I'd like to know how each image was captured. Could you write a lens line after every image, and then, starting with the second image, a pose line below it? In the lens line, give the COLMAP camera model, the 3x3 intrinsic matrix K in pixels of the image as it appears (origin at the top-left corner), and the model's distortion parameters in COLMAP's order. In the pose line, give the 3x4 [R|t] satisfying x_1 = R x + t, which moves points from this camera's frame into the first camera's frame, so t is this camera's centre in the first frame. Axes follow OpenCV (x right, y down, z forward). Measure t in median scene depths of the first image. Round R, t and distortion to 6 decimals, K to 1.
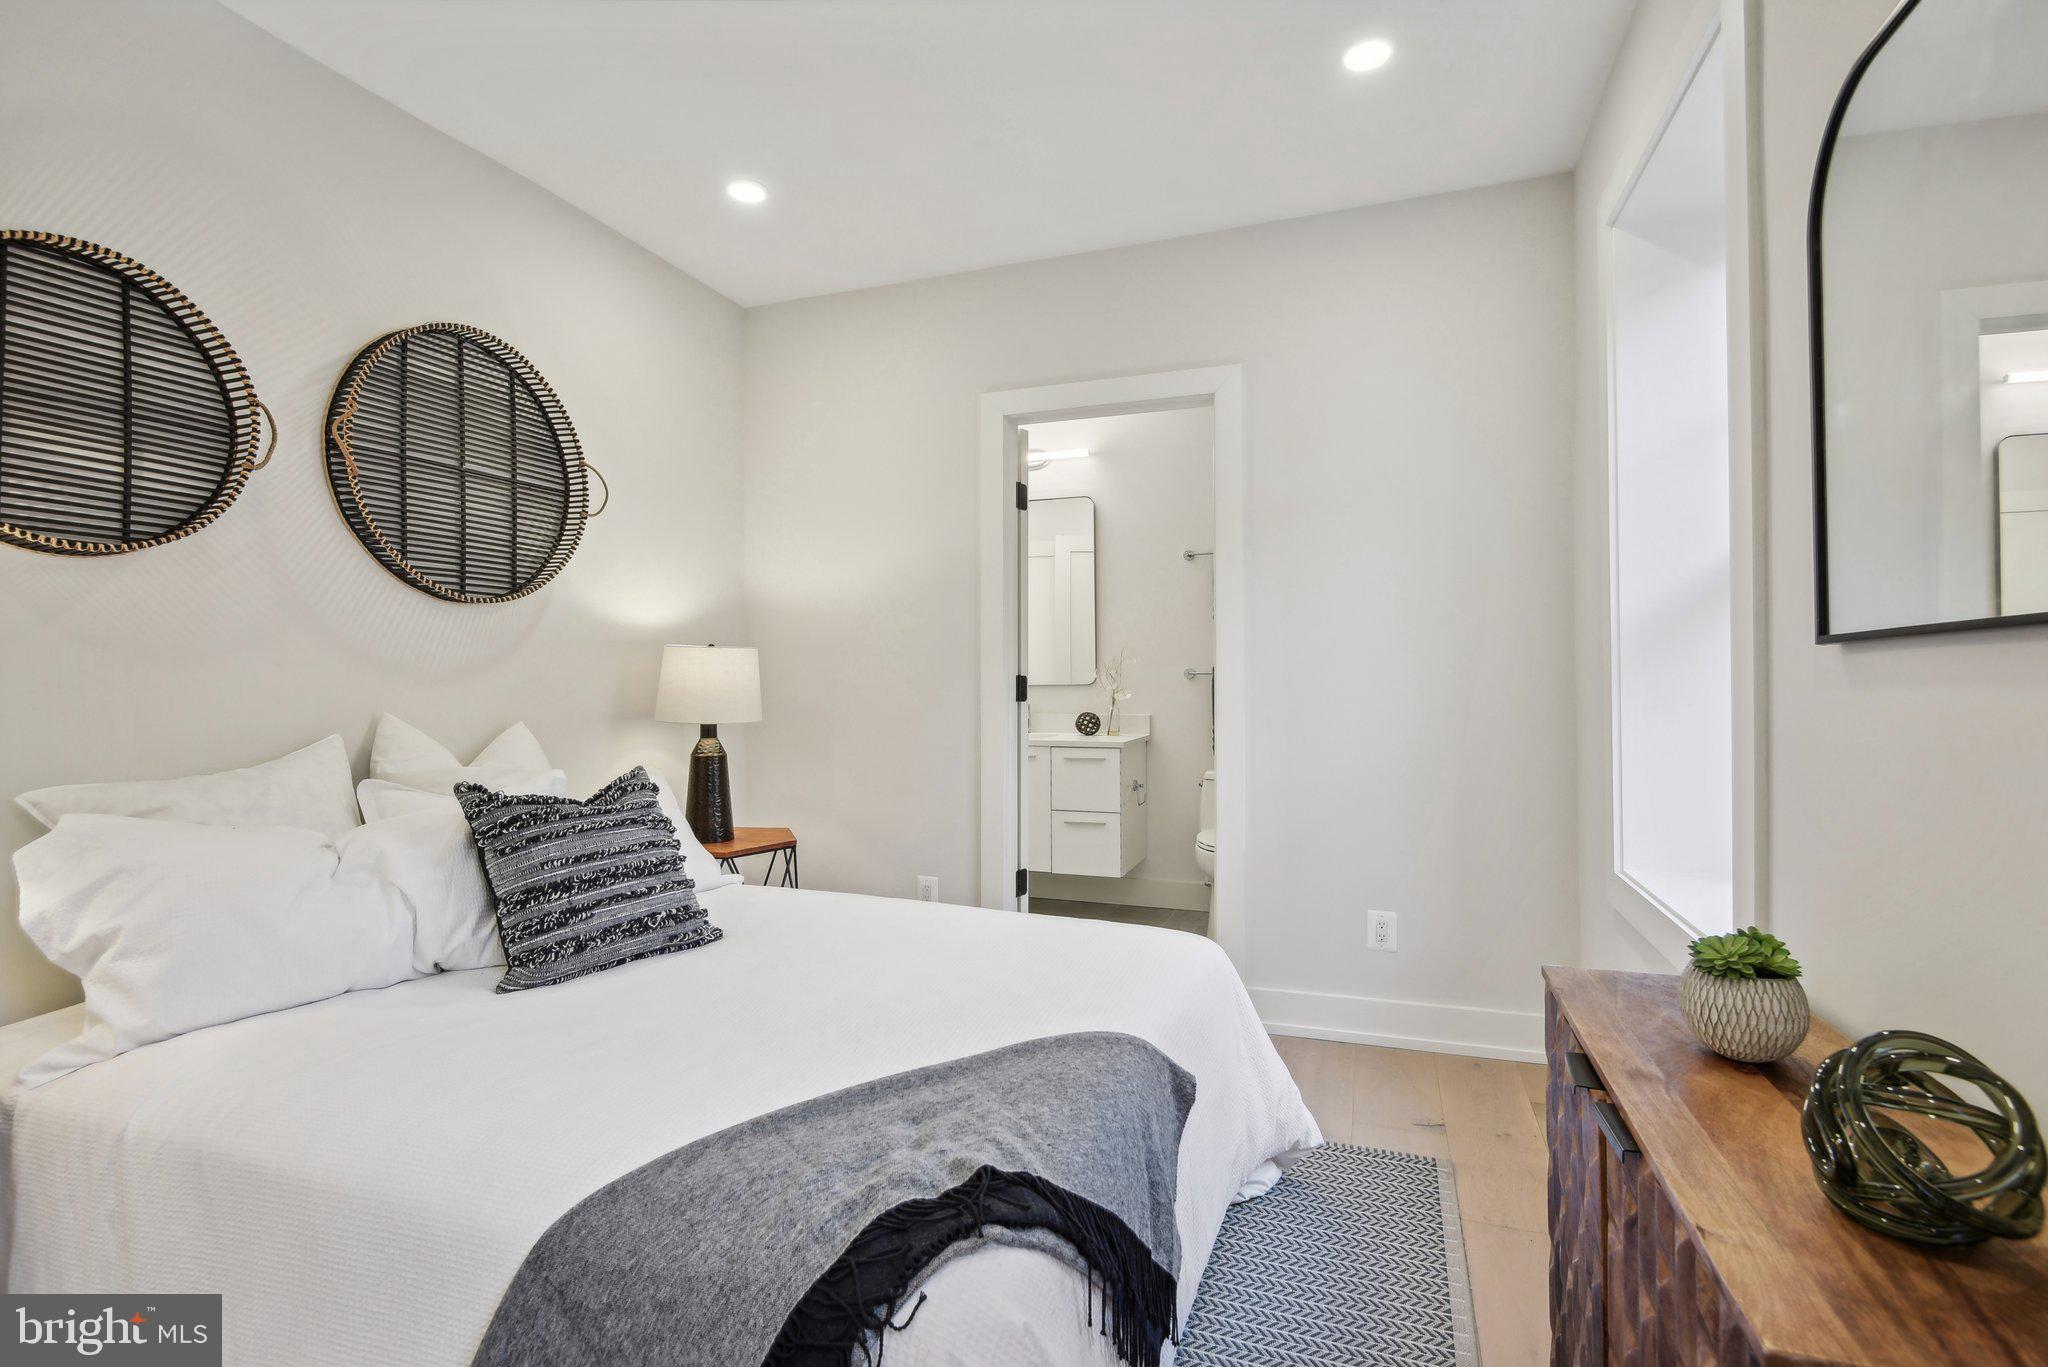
lens RADIAL K [[954.9, 0, 1024.0], [0, 954.9, 683.5], [0, 0, 1]] dist [0.001540, 0.000037]
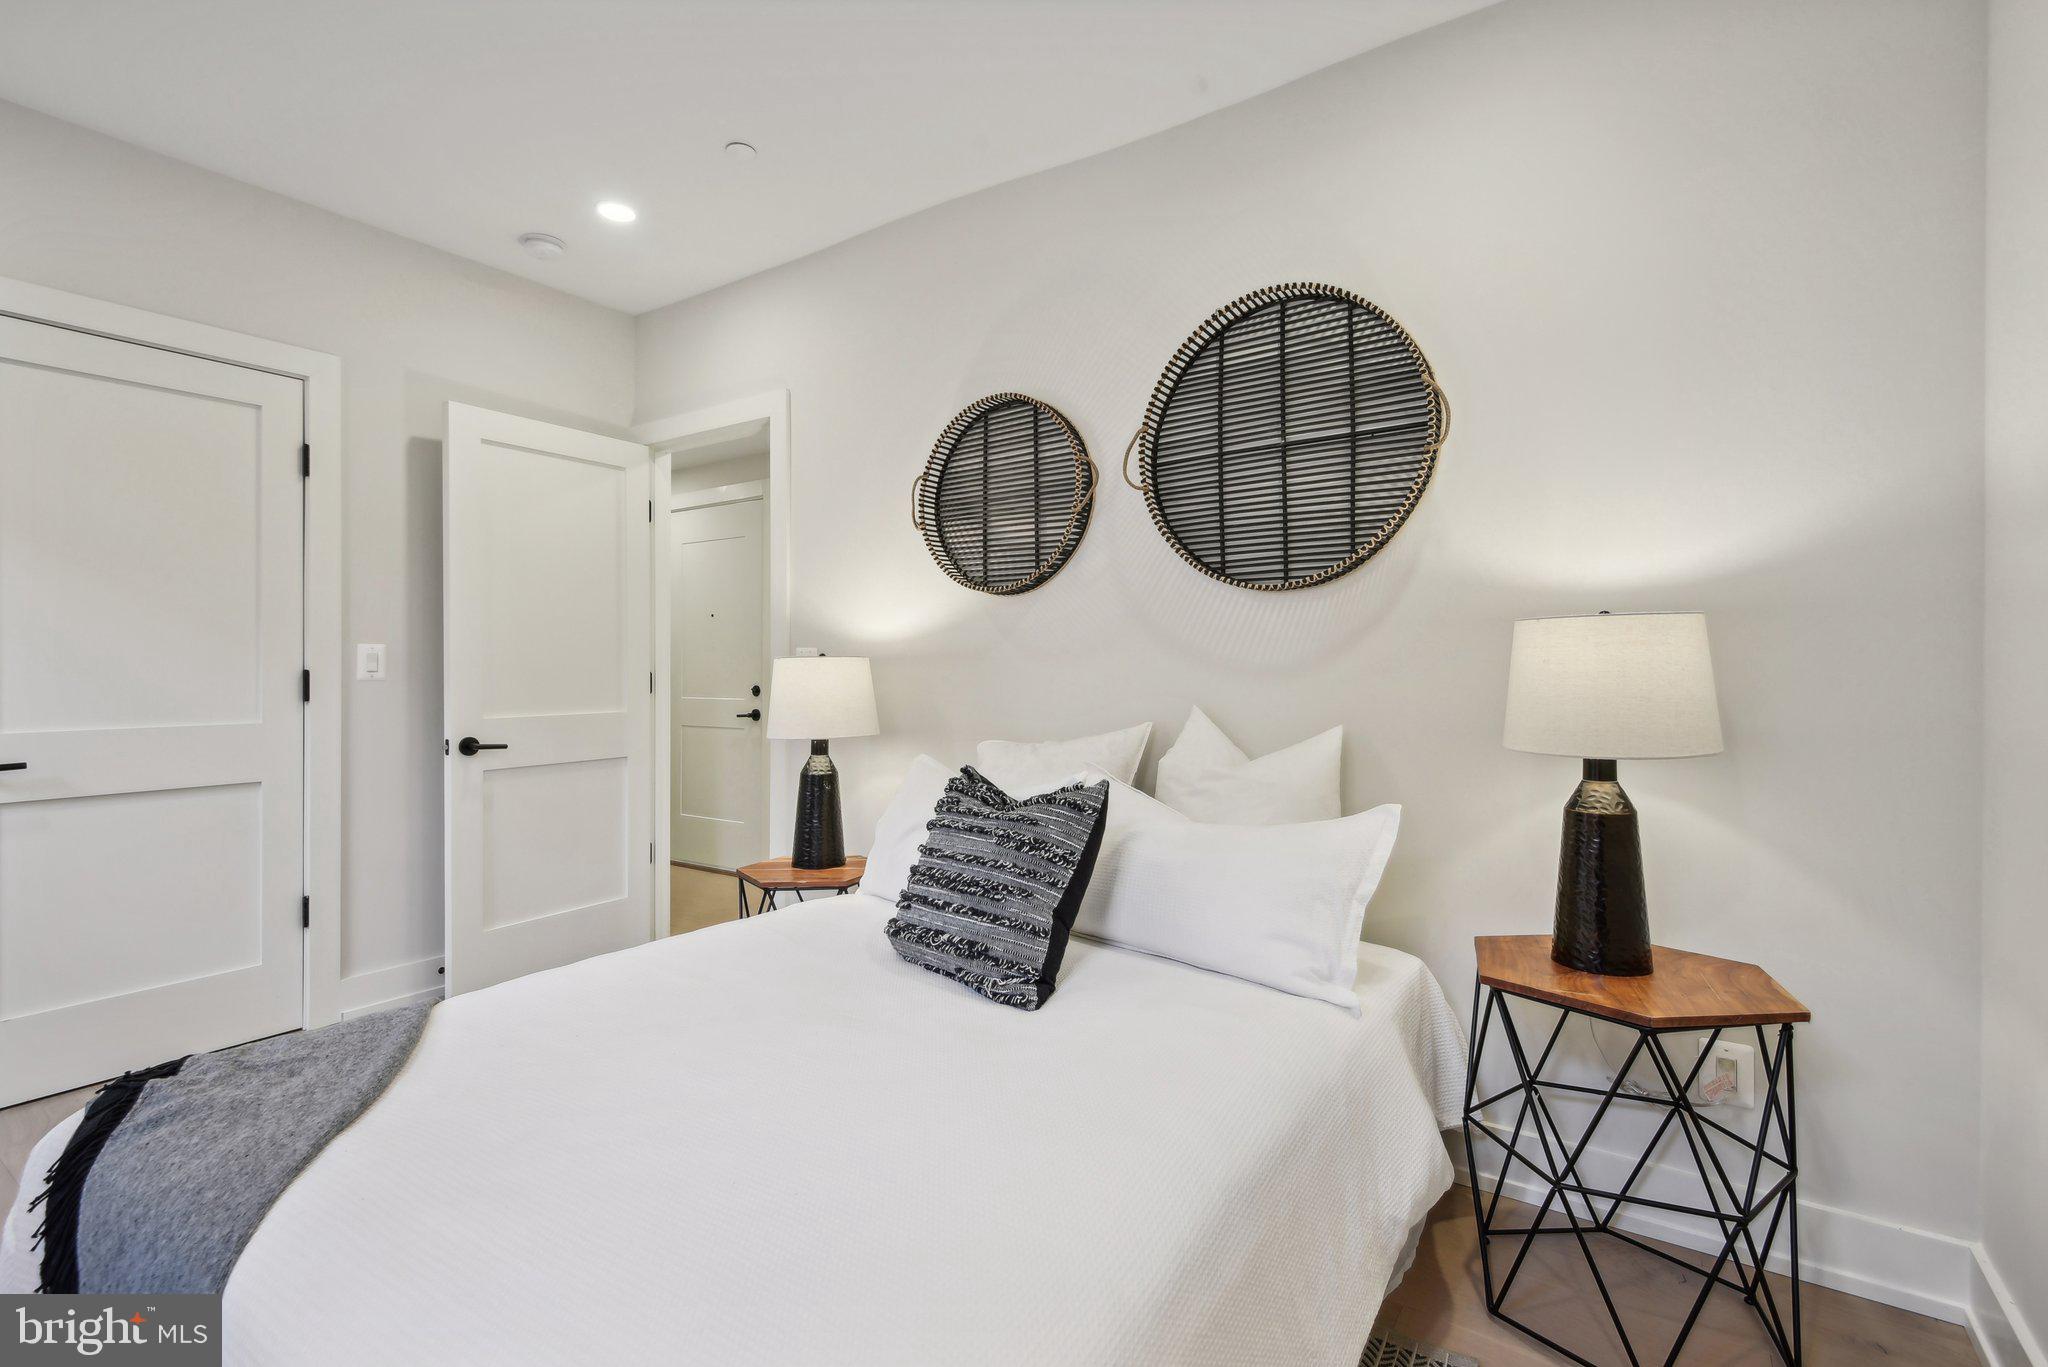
lens RADIAL K [[954.9, 0, 1024.0], [0, 954.9, 683.5], [0, 0, 1]] dist [0.001540, 0.000037]
pose [[-0.247765, 0.022739, -0.968553, 0.399724], [0.004676, 0.999741, 0.022275, -0.017719], [0.968809, 0.000989, -0.247807, 1.069181]]
